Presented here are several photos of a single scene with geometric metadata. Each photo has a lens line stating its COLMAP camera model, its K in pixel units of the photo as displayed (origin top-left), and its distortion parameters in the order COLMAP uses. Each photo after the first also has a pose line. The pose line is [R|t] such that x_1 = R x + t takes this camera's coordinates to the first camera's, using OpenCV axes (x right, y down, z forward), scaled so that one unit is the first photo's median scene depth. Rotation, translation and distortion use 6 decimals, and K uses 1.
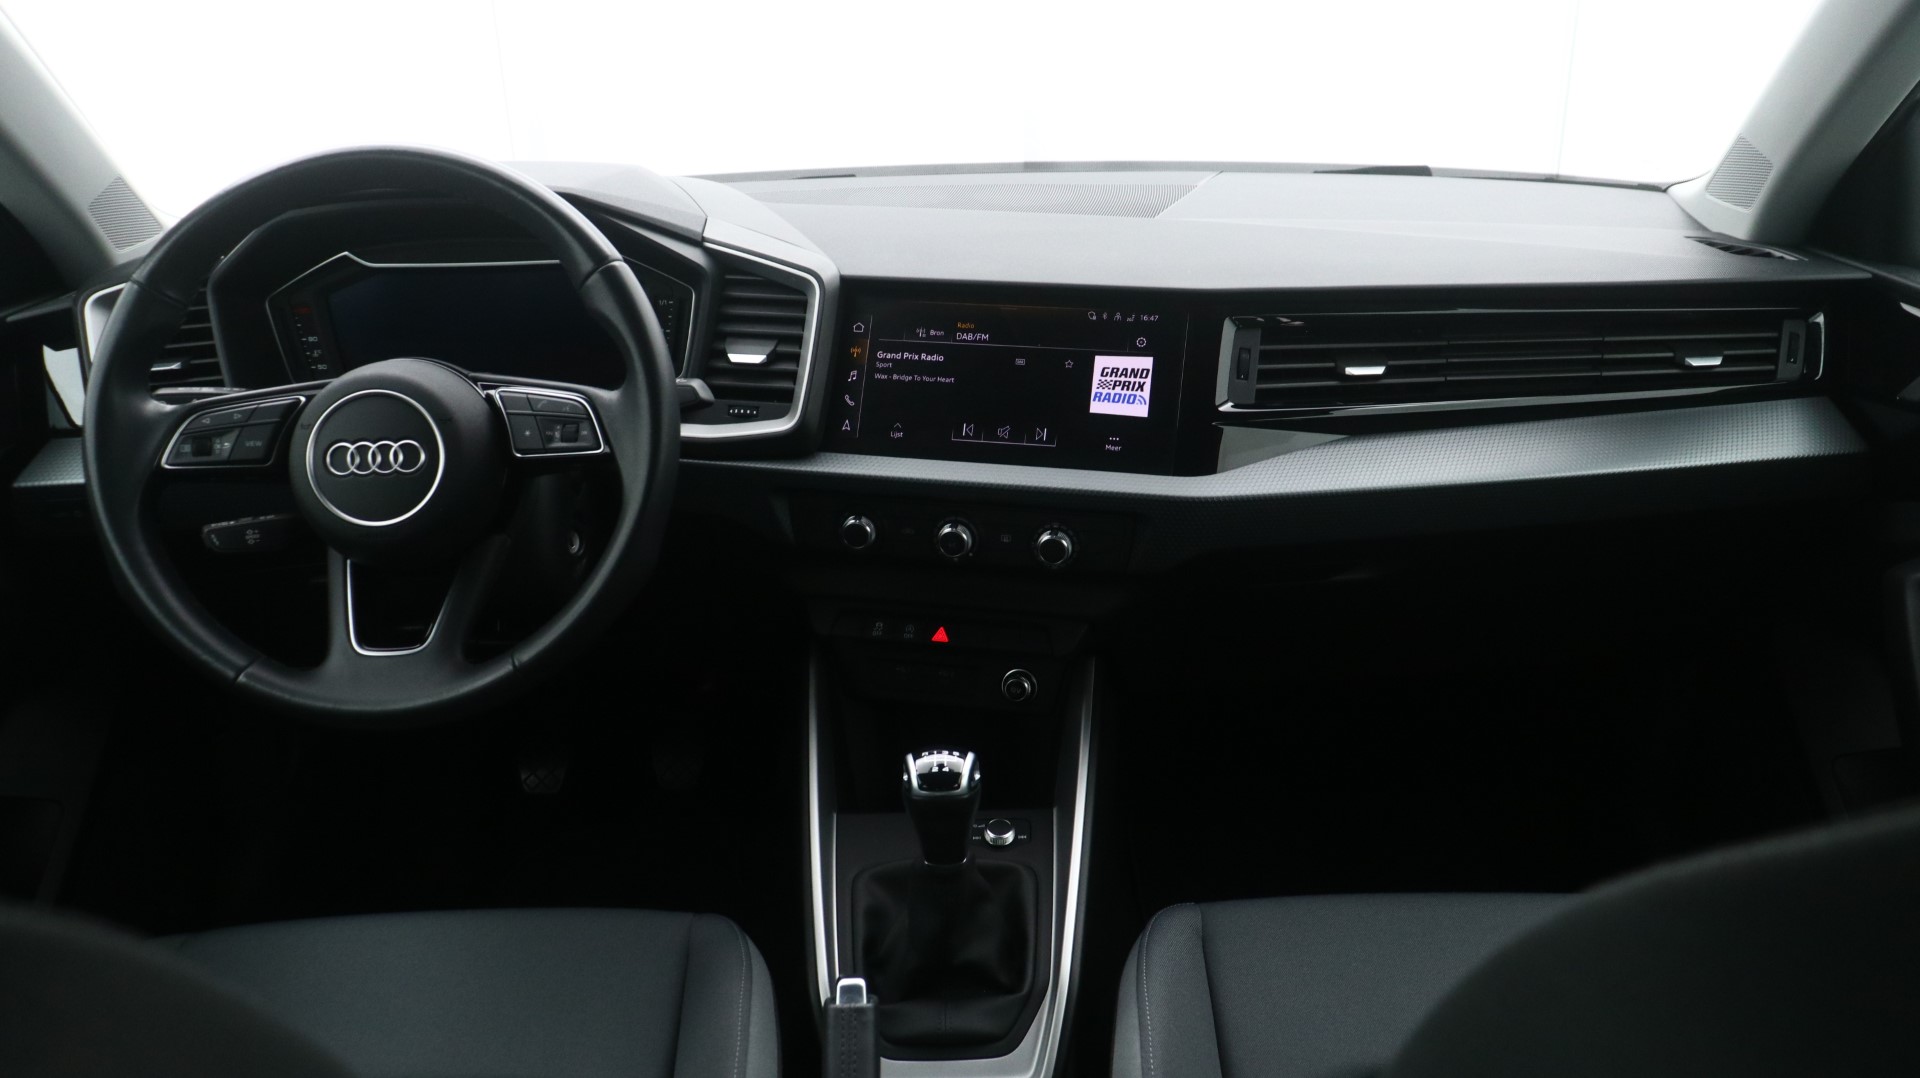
lens RADIAL K [[1591.4, 0, 960.6], [0, 1591.4, 543.9], [0, 0, 1]] dist [0.000177, -0.001757]
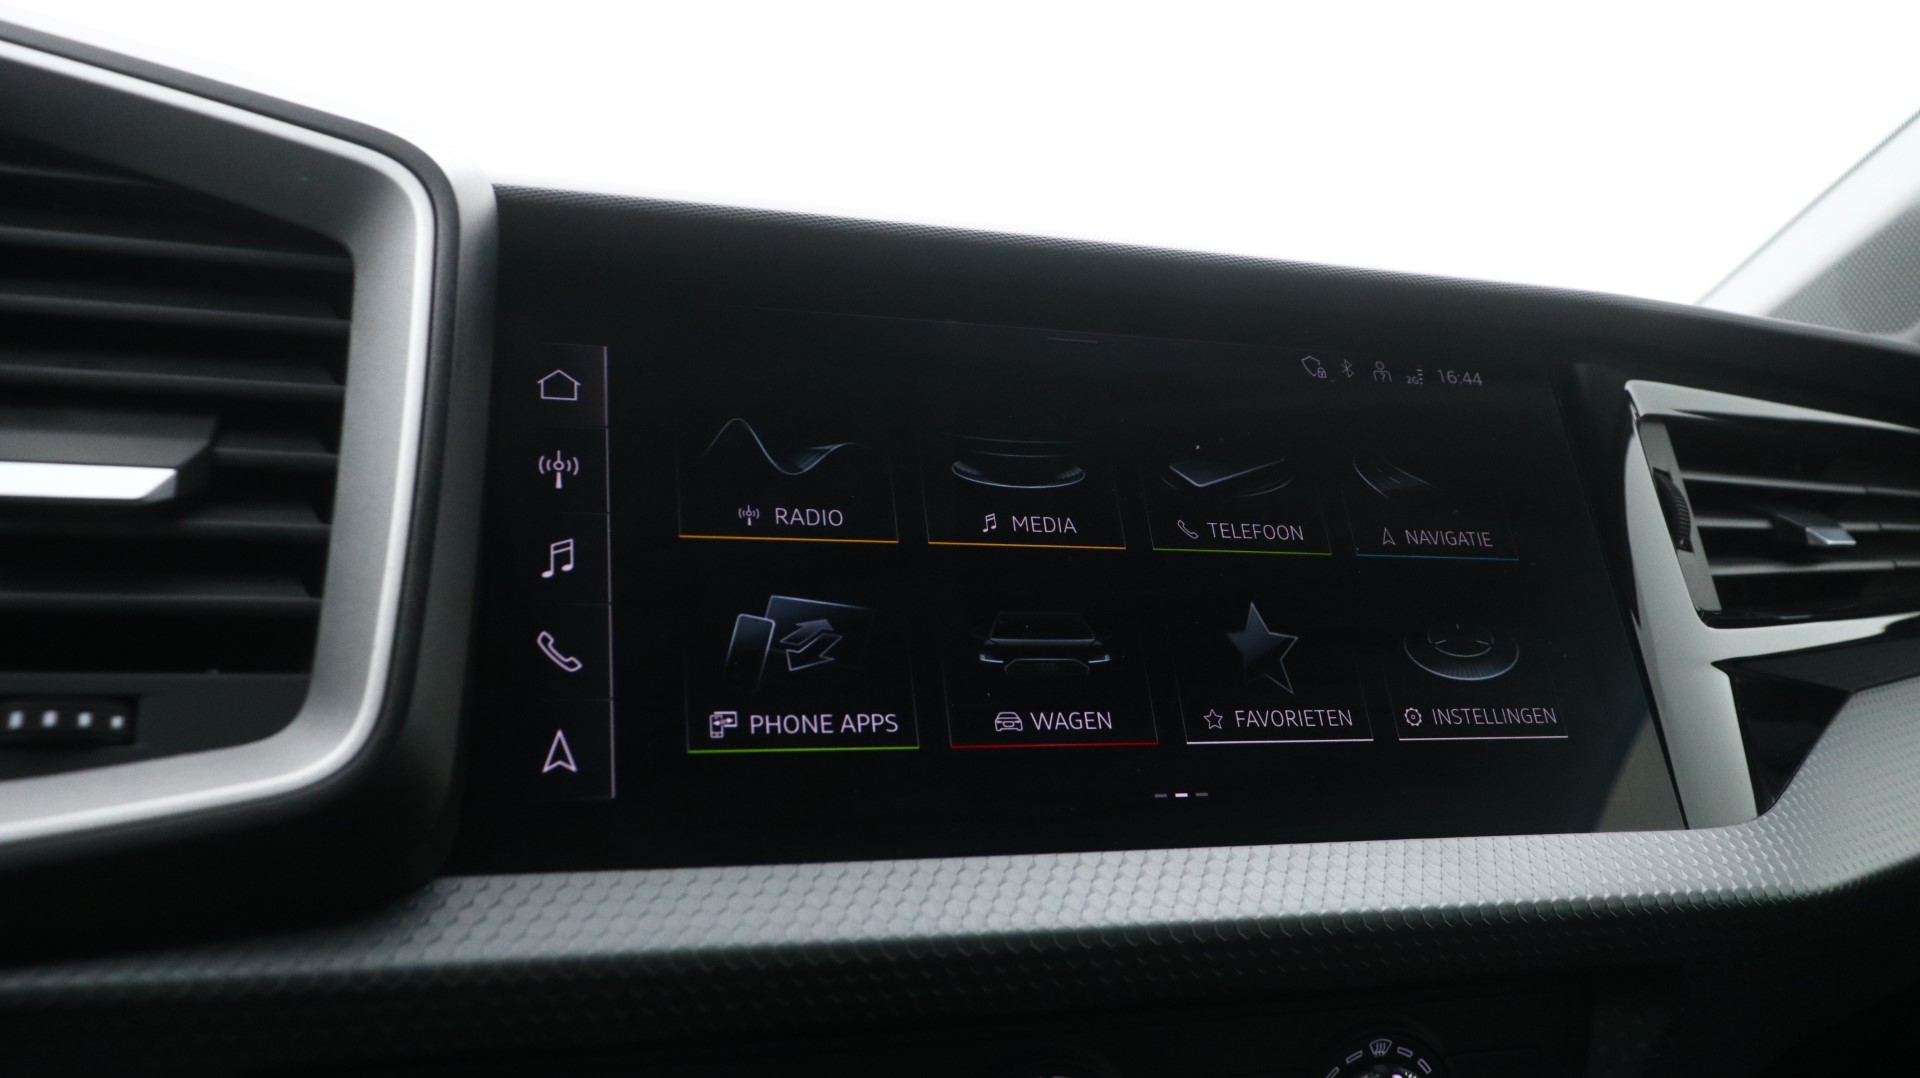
lens RADIAL K [[1591.4, 0, 949.5], [0, 1591.4, 547.2], [0, 0, 1]] dist [0.000177, -0.001757]
pose [[0.825053, 0.019648, 0.564714, -0.159471], [0.138476, 0.961890, -0.235781, -0.038911], [-0.547825, 0.272731, 0.790889, 0.762985]]
